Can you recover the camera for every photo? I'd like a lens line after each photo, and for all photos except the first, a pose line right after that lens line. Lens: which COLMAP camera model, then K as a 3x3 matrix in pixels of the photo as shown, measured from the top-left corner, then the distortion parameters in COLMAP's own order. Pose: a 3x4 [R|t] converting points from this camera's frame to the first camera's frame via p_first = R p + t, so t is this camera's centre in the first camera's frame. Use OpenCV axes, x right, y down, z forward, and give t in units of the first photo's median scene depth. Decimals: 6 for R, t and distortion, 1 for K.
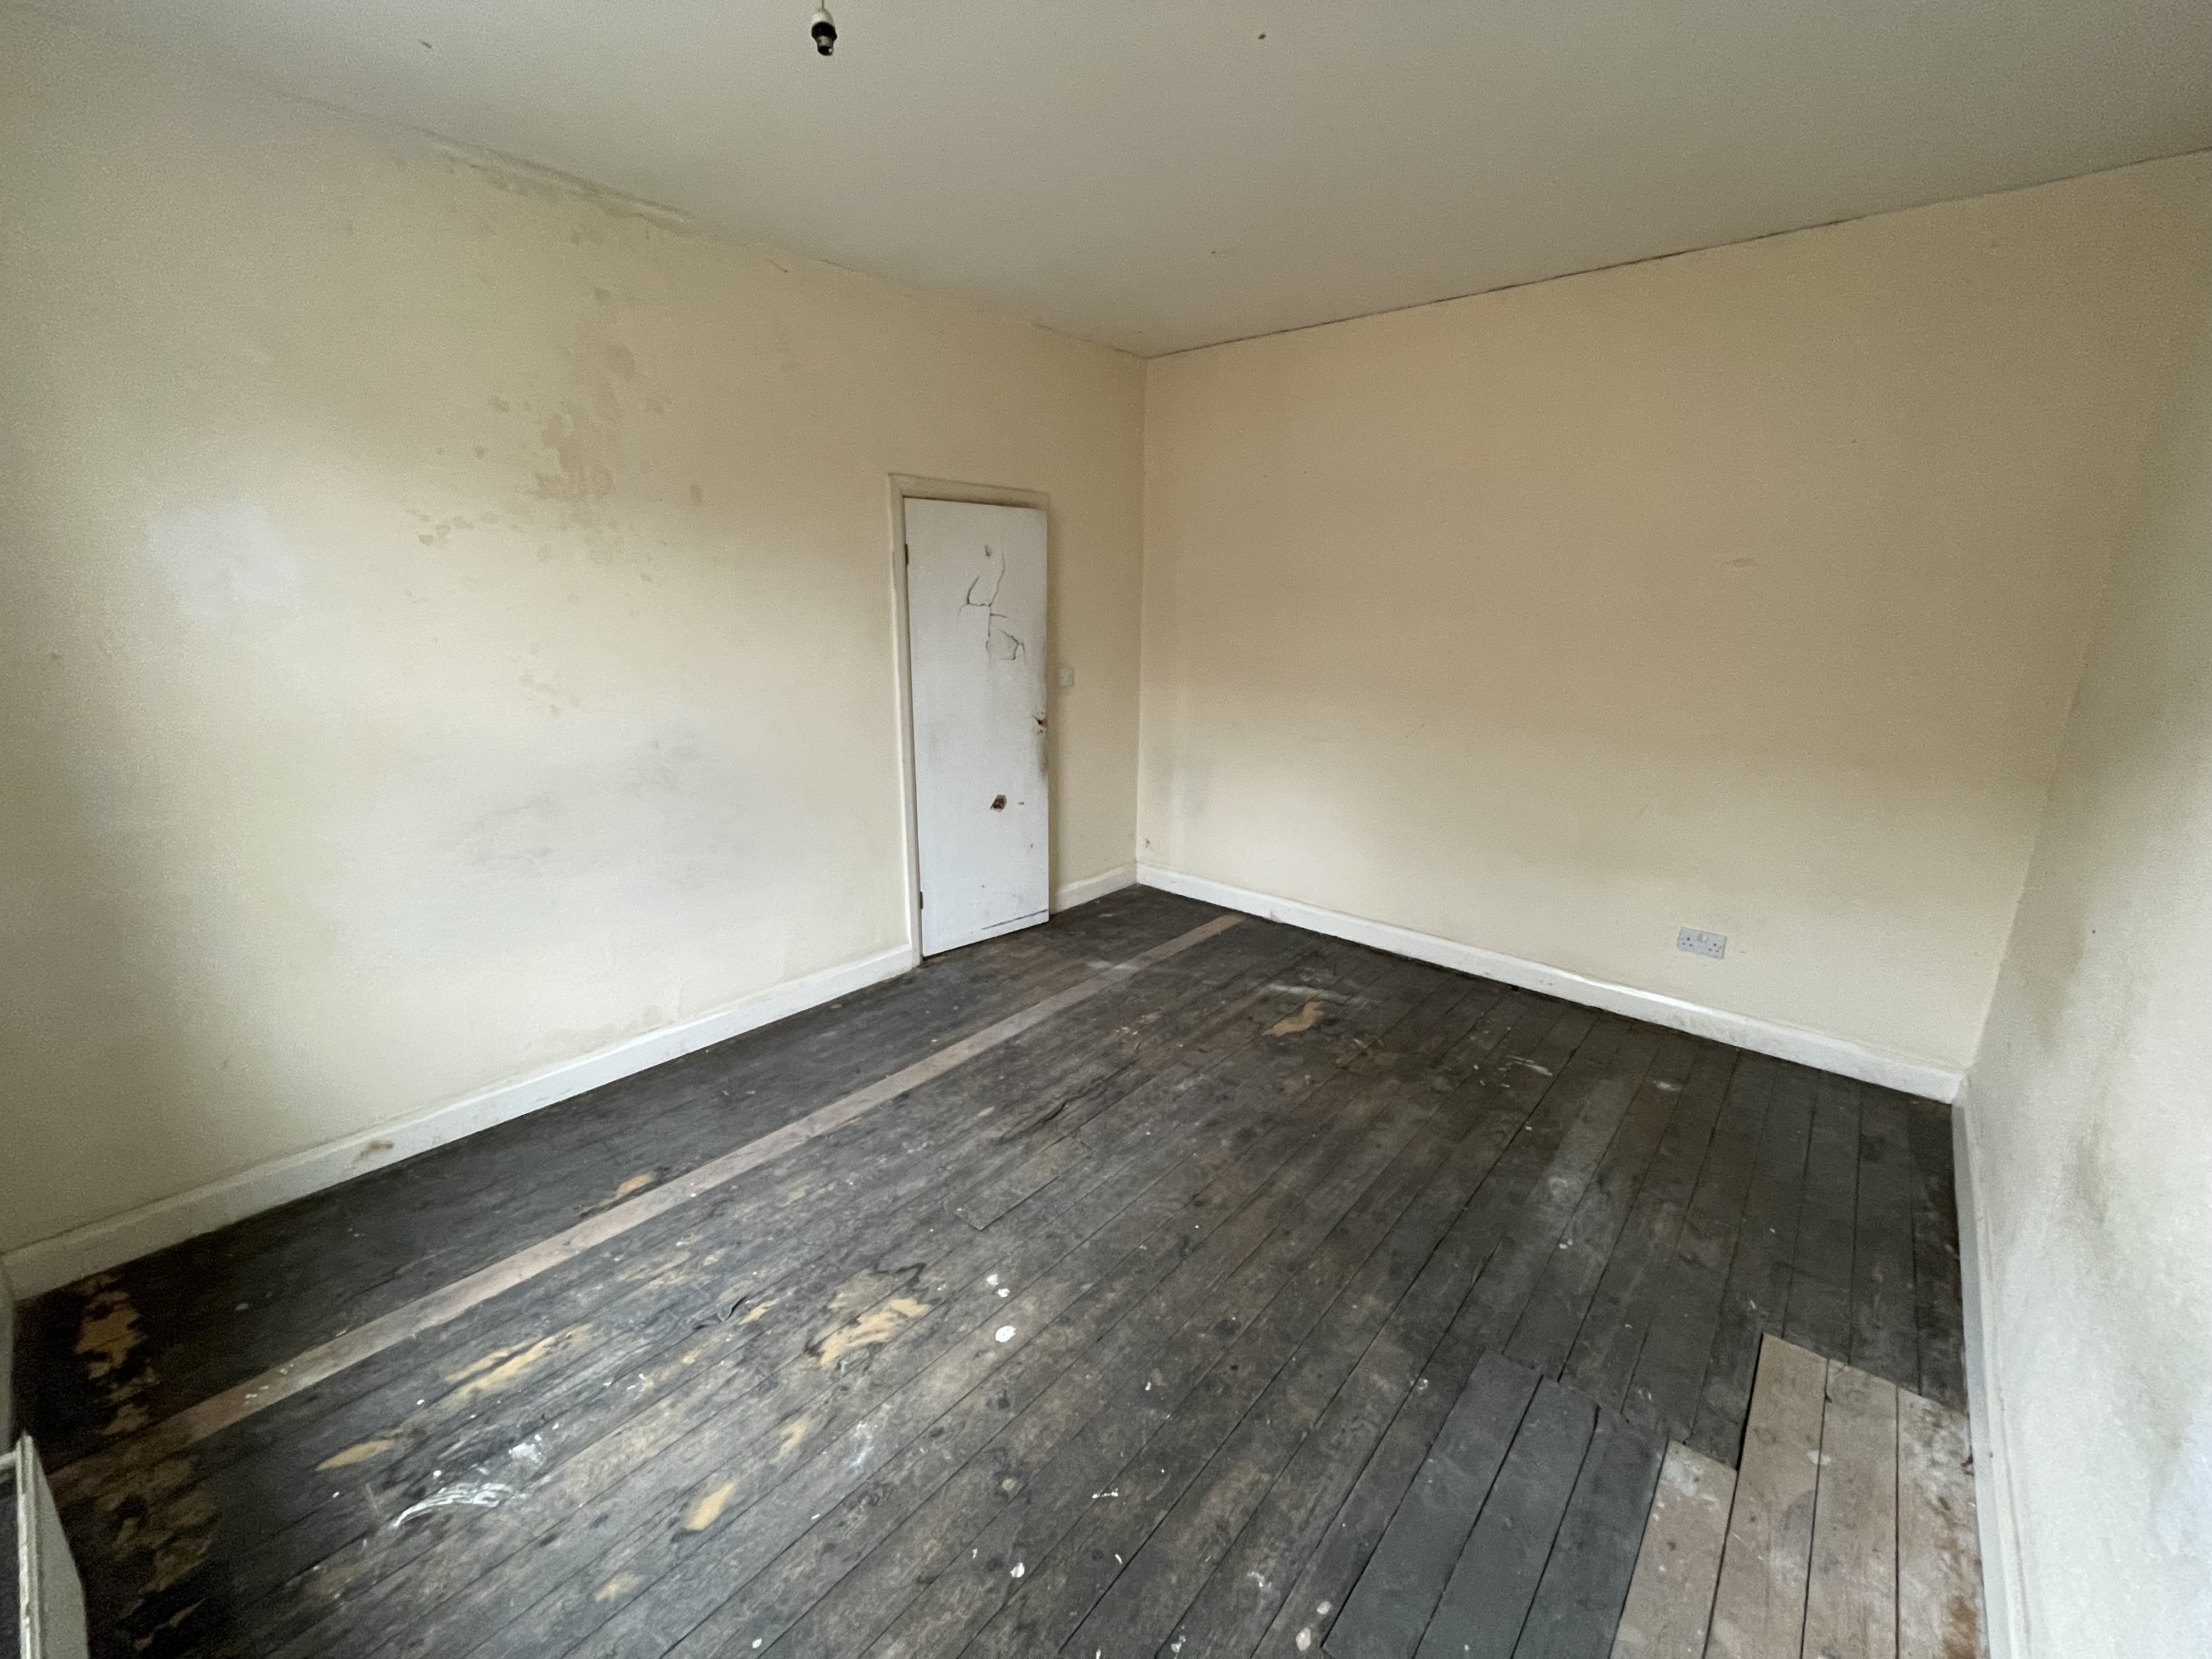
lens RADIAL K [[907.5, 0, 1102.1], [0, 907.5, 827.1], [0, 0, 1]] dist [0.000410, -0.000555]
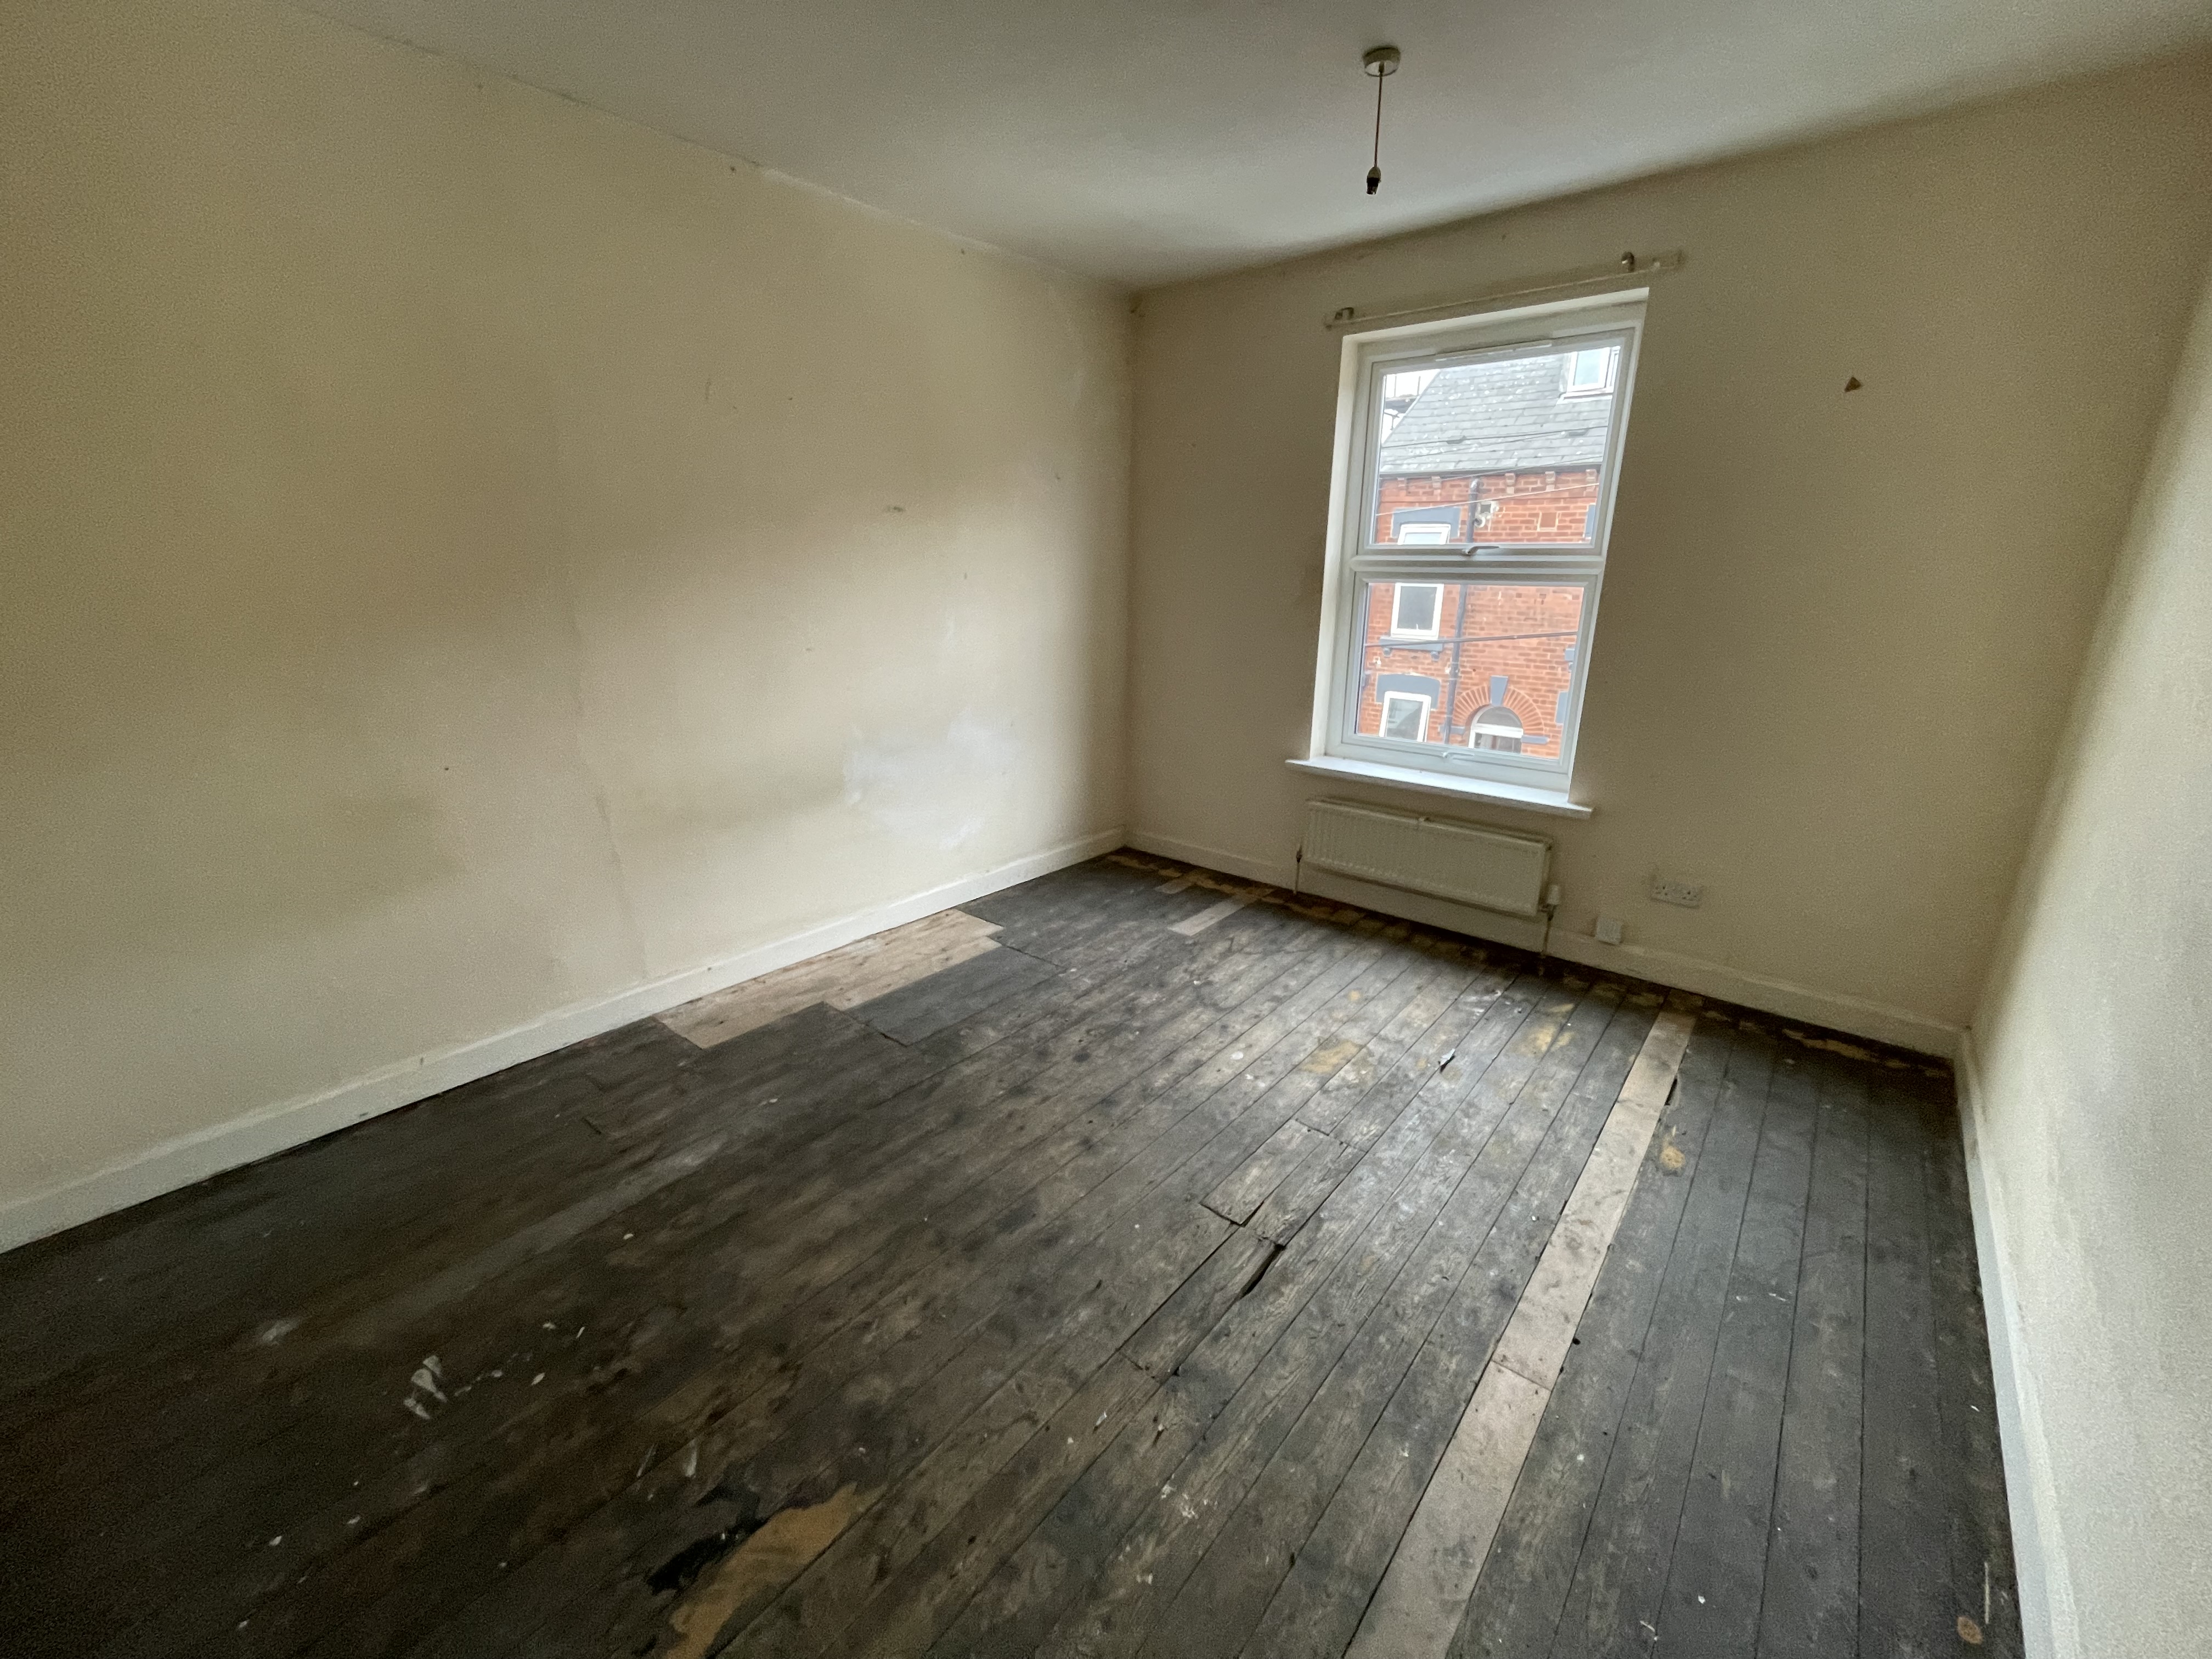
lens RADIAL K [[907.5, 0, 1105.6], [0, 907.5, 827.1], [0, 0, 1]] dist [0.000410, -0.000555]
pose [[-0.999743, -0.012014, -0.019214, 0.107118], [-0.020234, 0.855048, 0.518155, -0.393738], [0.010204, 0.518410, -0.855071, 1.646411]]
